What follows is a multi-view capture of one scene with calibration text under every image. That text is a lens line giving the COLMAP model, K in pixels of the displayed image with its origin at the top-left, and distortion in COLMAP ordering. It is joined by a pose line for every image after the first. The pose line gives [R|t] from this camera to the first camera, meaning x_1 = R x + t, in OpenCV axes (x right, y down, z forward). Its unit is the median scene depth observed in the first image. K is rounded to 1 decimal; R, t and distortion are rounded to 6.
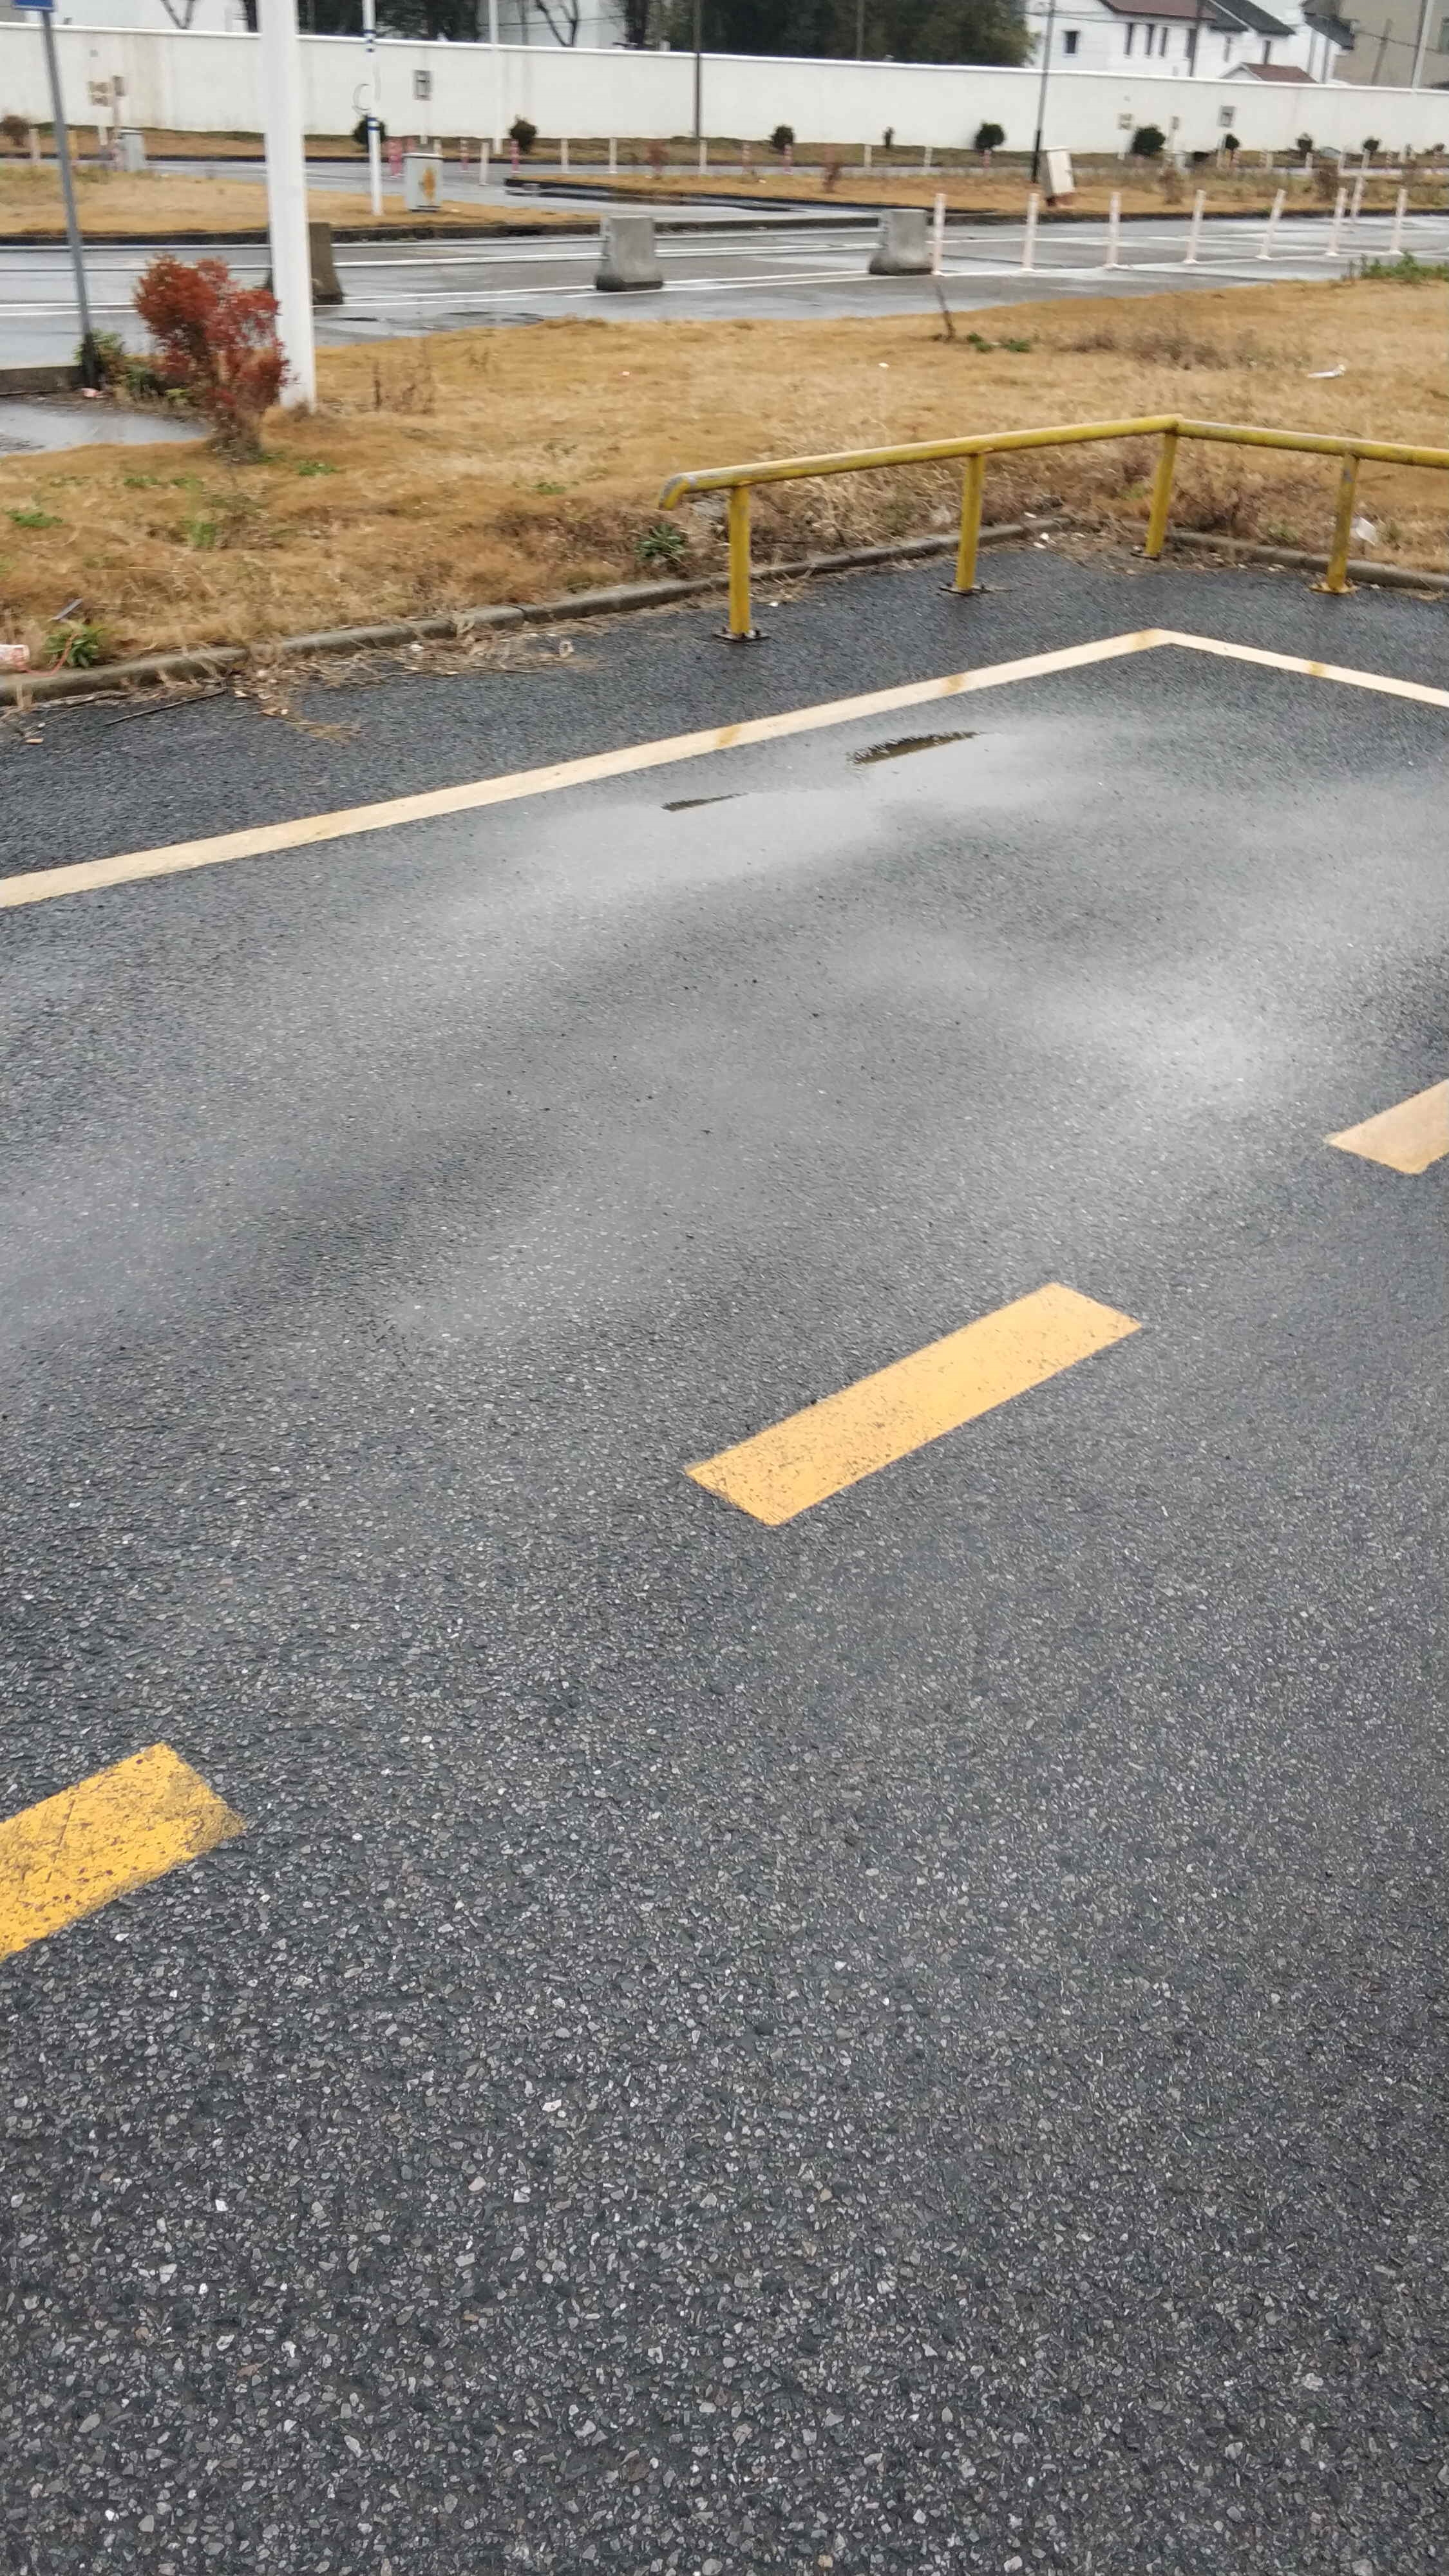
lens RADIAL K [[1995.3, 0, 715.6], [0, 1995.3, 1288.0], [0, 0, 1]] dist [-0.004549, -0.002392]
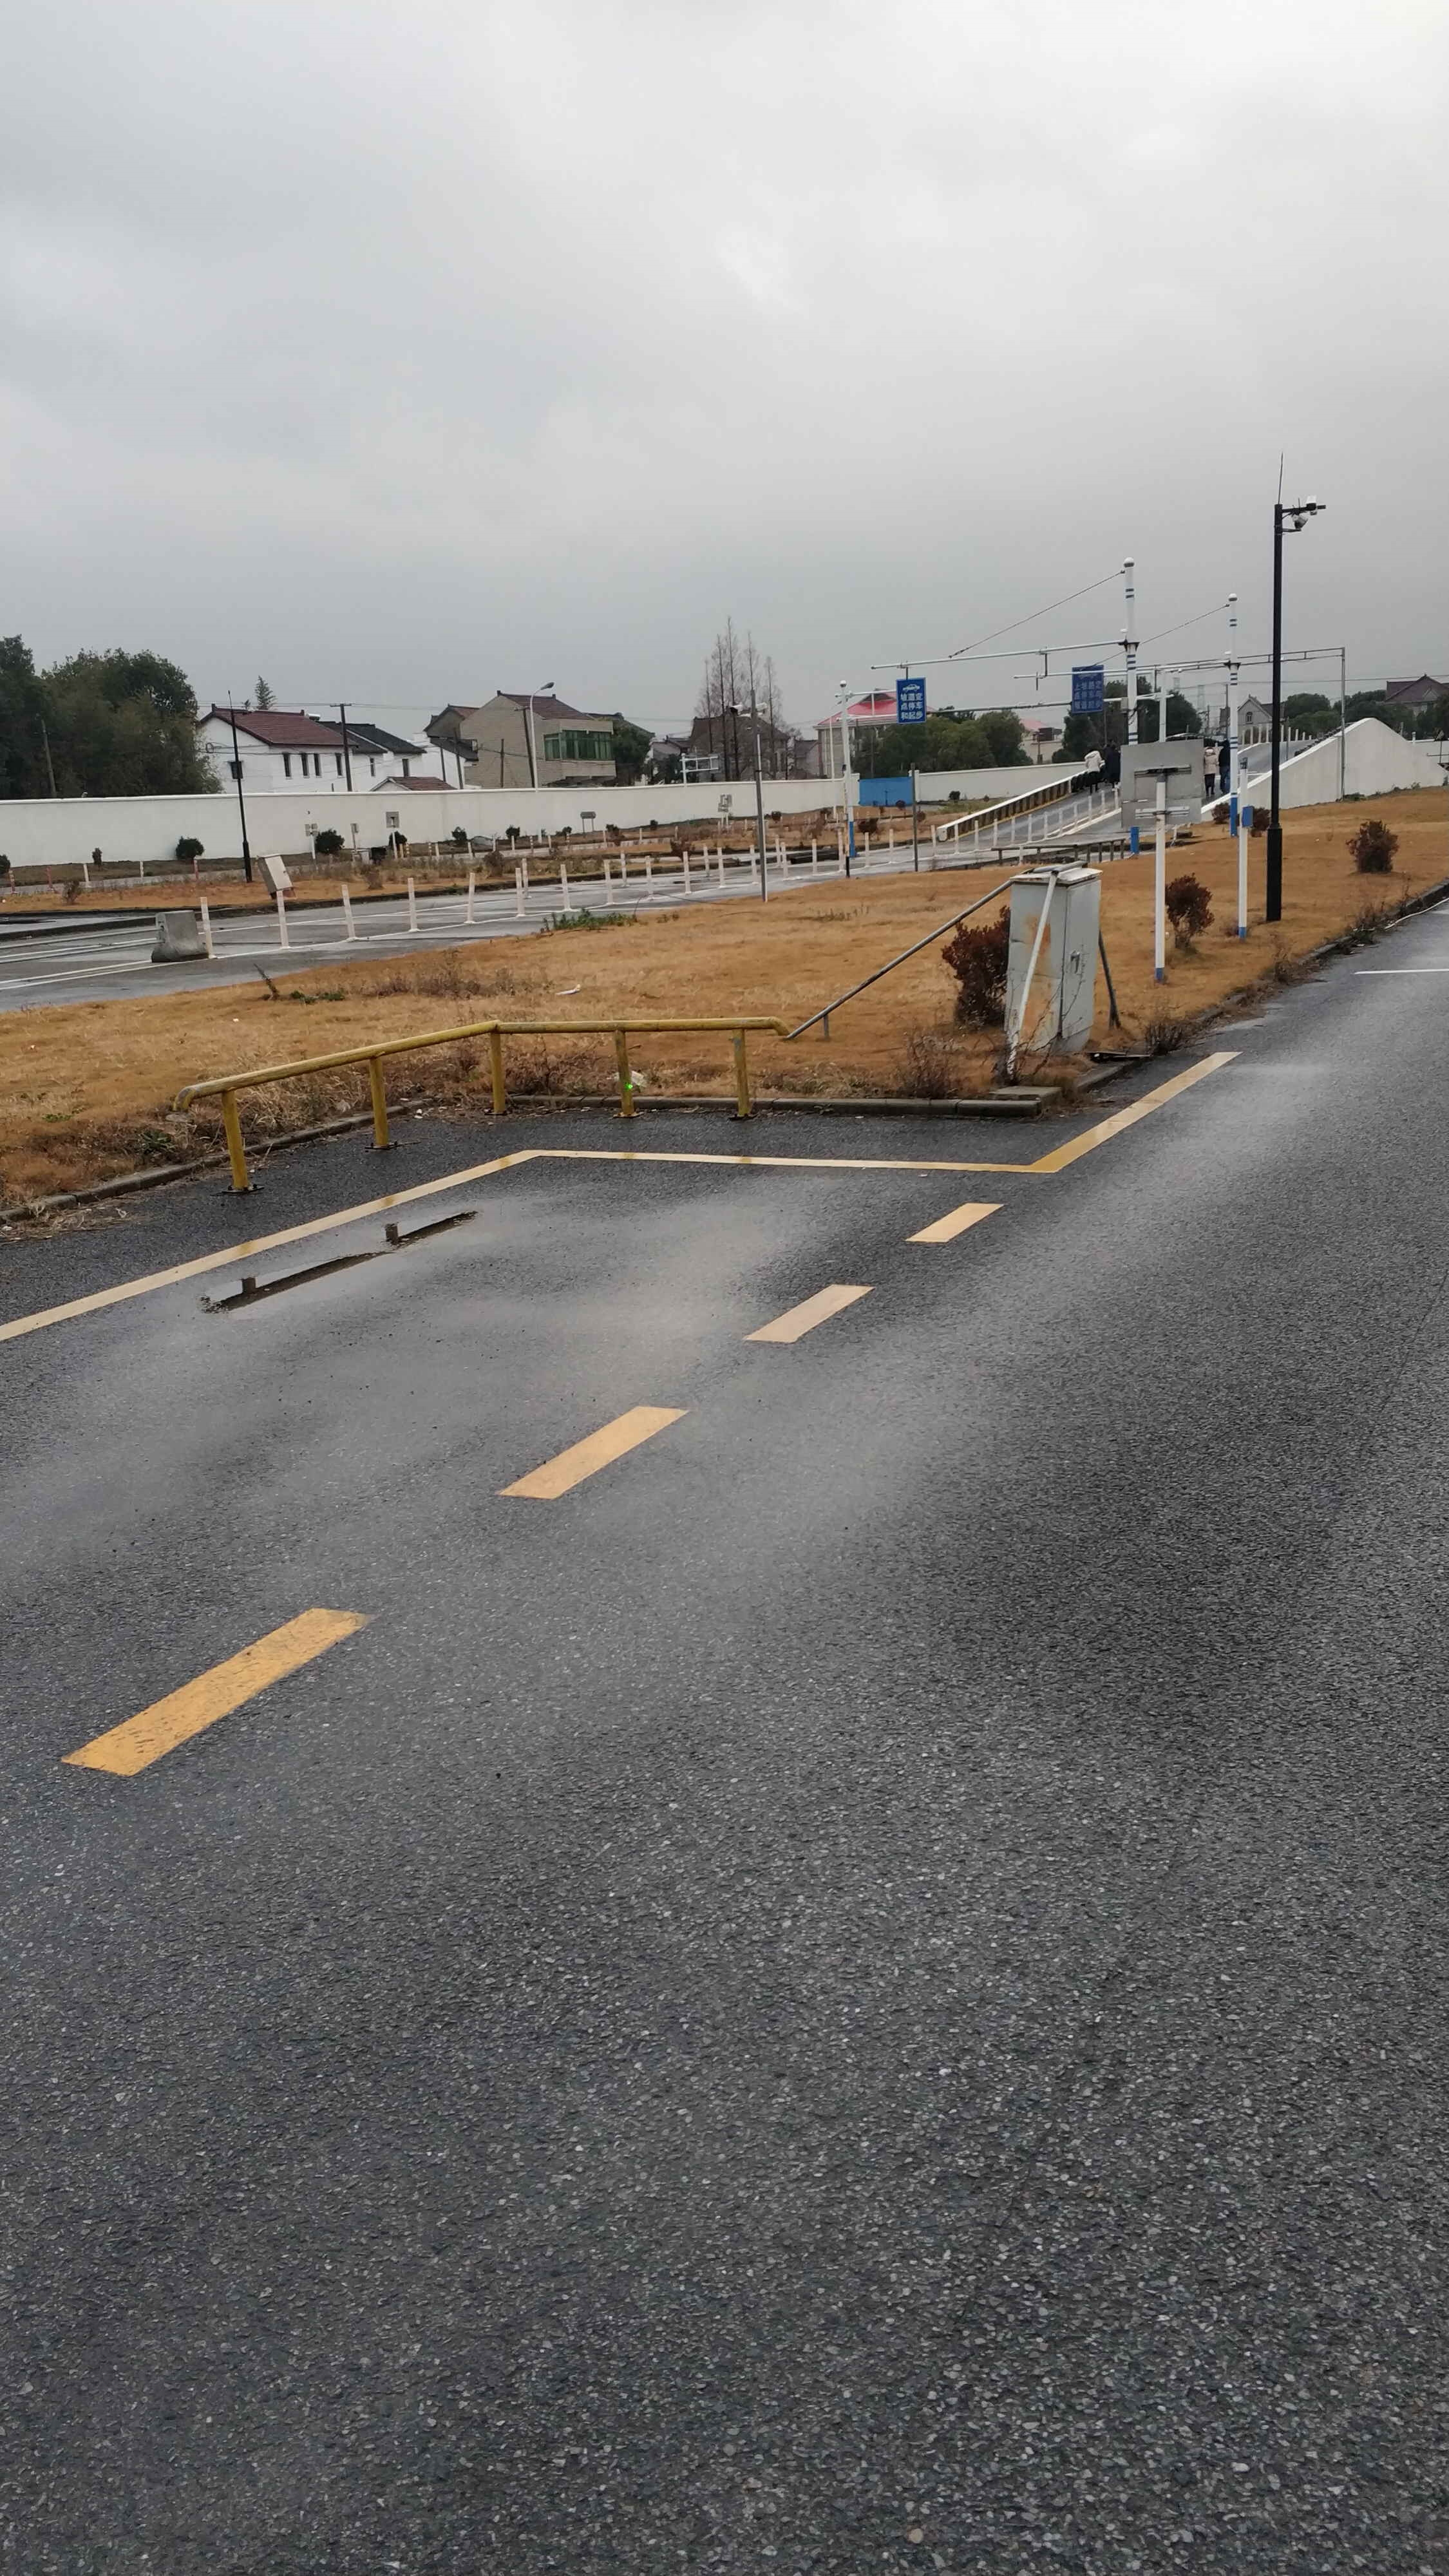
lens RADIAL K [[1995.3, 0, 725.1], [0, 1995.3, 1293.0], [0, 0, 1]] dist [-0.004549, -0.002392]
pose [[0.923702, -0.149004, 0.352948, -0.137853], [0.246231, 0.936687, -0.248971, 0.132127], [-0.293504, 0.316882, 0.901910, -0.260414]]
